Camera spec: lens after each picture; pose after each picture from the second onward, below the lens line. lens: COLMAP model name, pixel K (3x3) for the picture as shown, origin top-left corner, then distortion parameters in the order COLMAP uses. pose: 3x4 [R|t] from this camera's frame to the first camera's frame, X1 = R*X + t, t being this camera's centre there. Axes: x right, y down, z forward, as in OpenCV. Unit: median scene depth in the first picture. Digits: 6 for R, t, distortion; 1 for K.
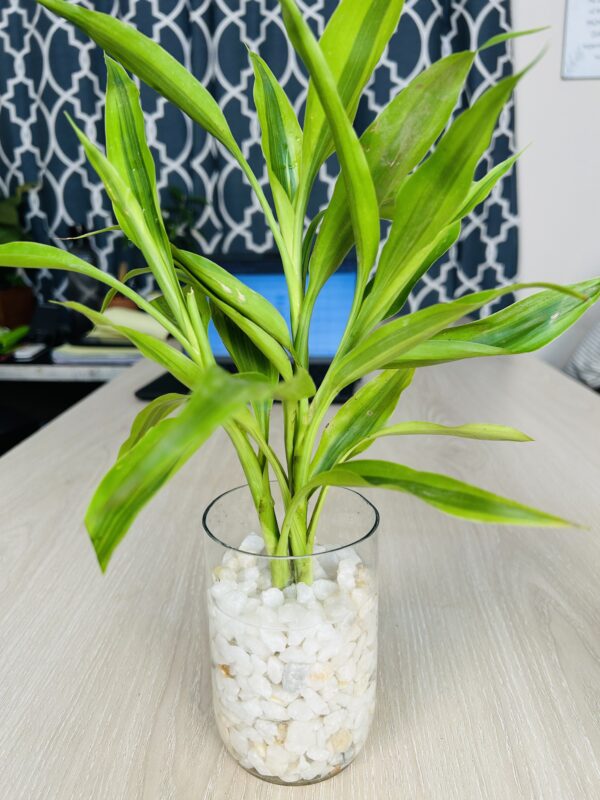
lens RADIAL K [[655.2, 0, 293.6], [0, 655.2, 397.7], [0, 0, 1]] dist [0.013609, -0.030835]
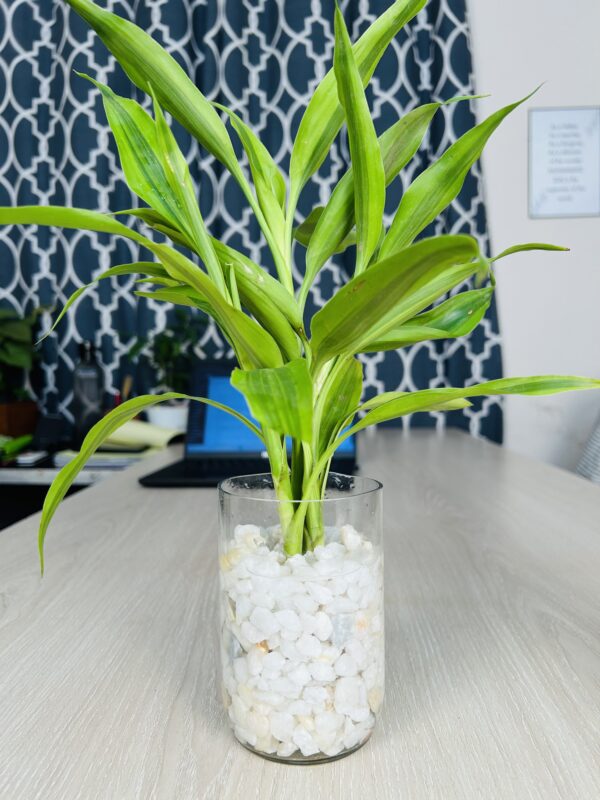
lens RADIAL K [[655.2, 0, 291.3], [0, 655.2, 389.2], [0, 0, 1]] dist [0.013609, -0.030835]
pose [[0.999950, 0.001546, 0.009913, -0.025606], [0.000750, 0.973788, -0.227456, 0.157011], [-0.010005, 0.227452, 0.973738, -0.057808]]
